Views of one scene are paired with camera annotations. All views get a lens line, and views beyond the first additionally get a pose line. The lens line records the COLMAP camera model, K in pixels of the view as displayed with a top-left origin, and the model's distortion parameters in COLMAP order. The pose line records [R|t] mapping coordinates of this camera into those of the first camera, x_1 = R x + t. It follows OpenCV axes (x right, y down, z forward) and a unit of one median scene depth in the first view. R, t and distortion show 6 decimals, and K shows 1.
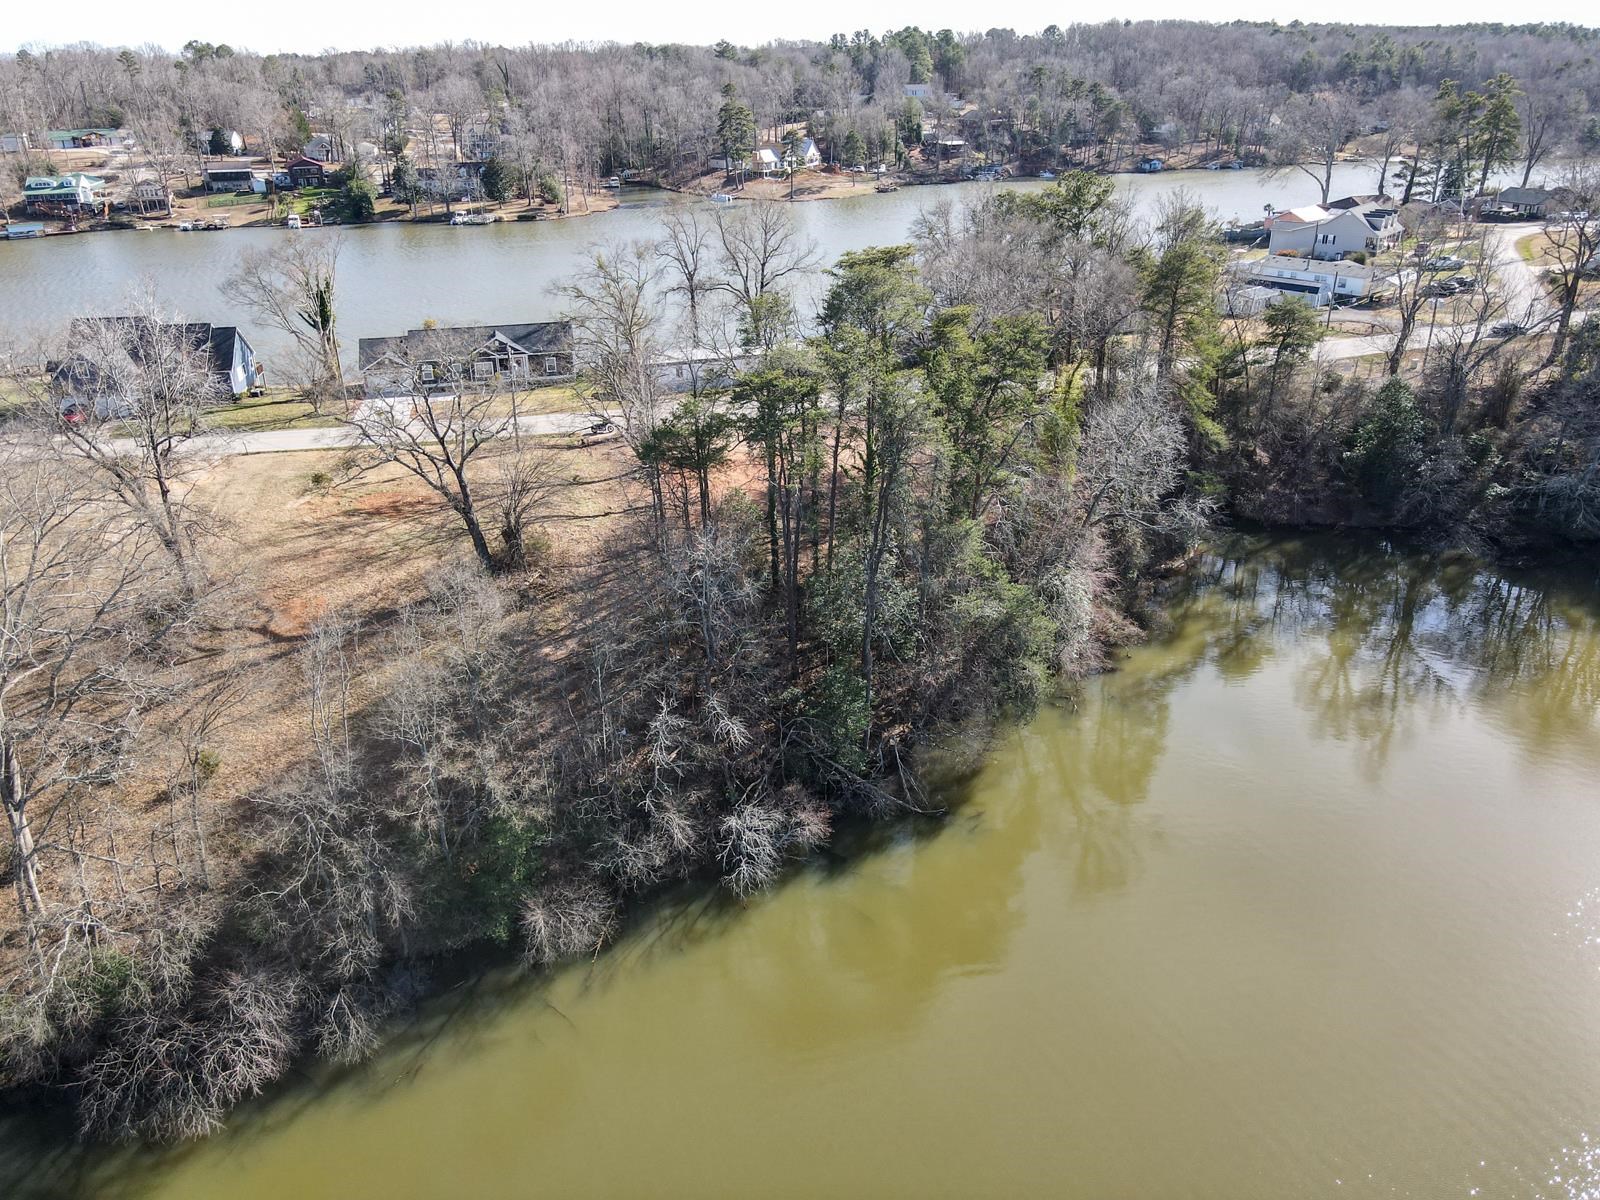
lens RADIAL K [[1170.3, 0, 800.0], [0, 1170.3, 600.0], [0, 0, 1]] dist [-0.001884, 0.013329]
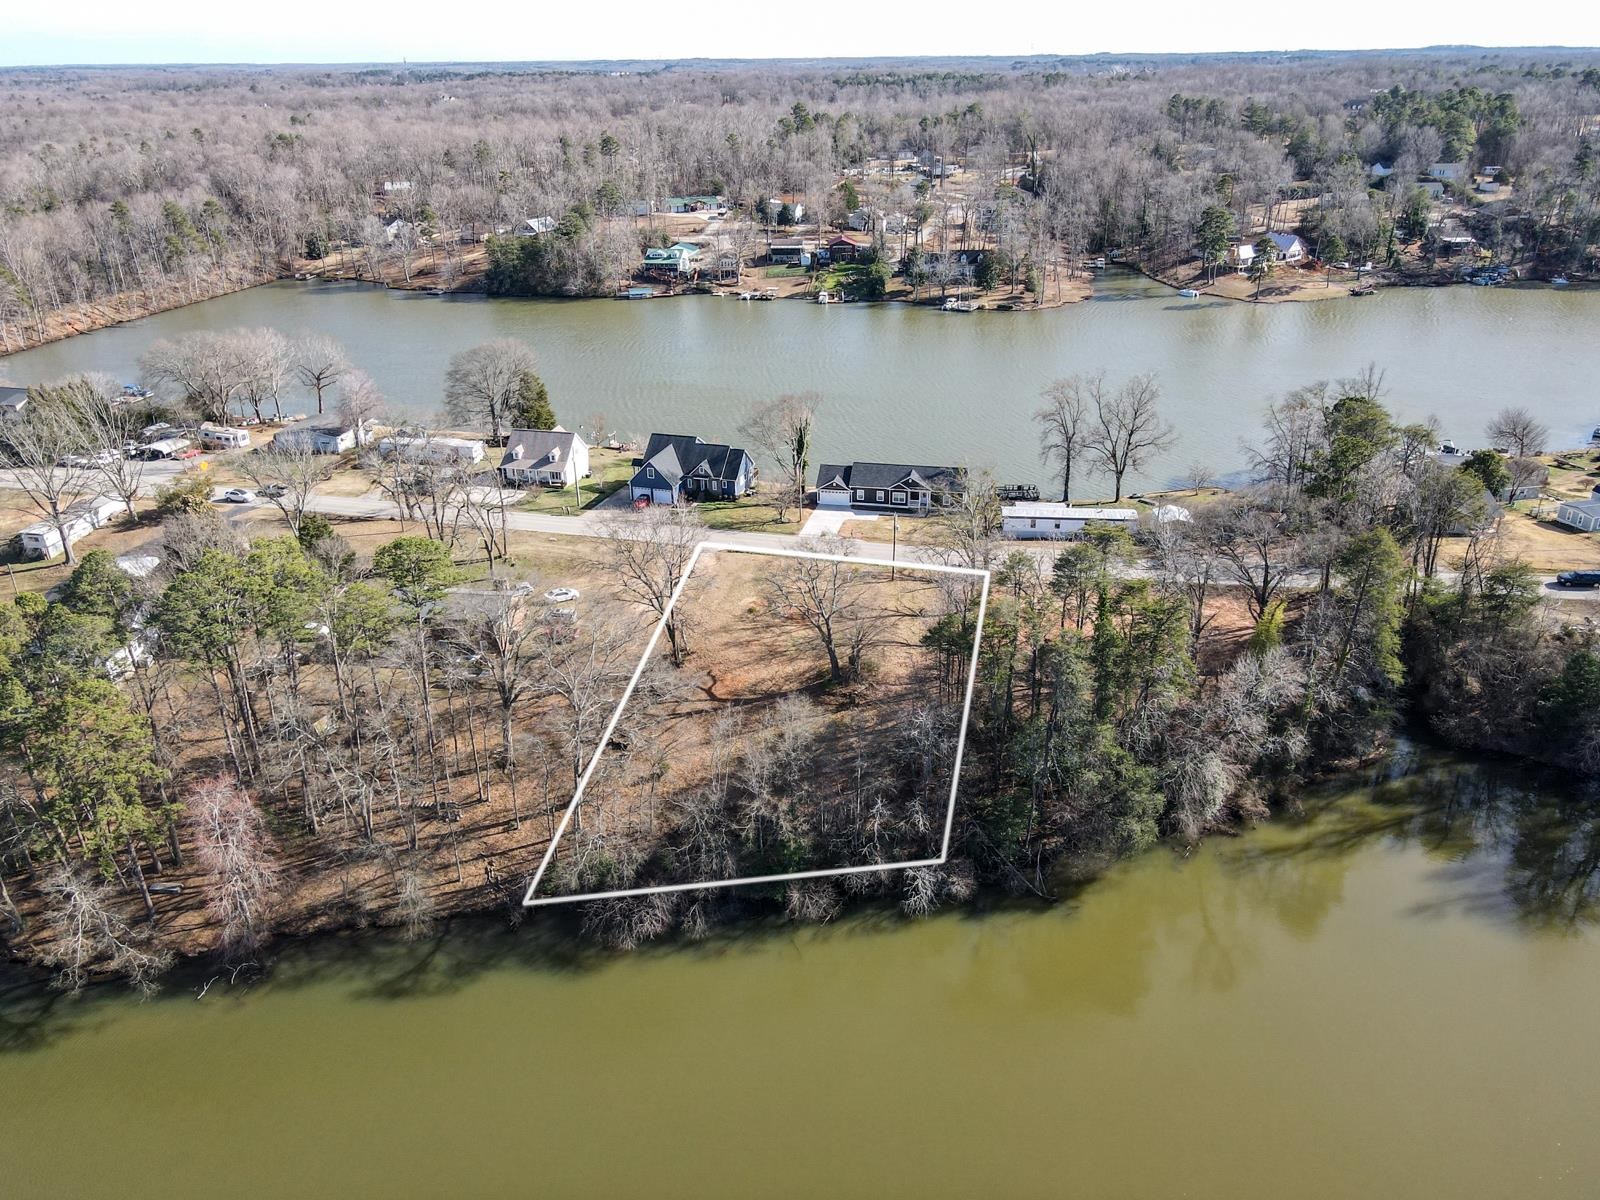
lens RADIAL K [[1170.3, 0, 800.0], [0, 1170.3, 600.0], [0, 0, 1]] dist [-0.001884, 0.013329]
pose [[0.904211, 0.180301, -0.387162, 0.092176], [-0.174441, 0.983369, 0.050550, -0.063561], [0.389837, 0.021829, 0.920625, -0.162465]]
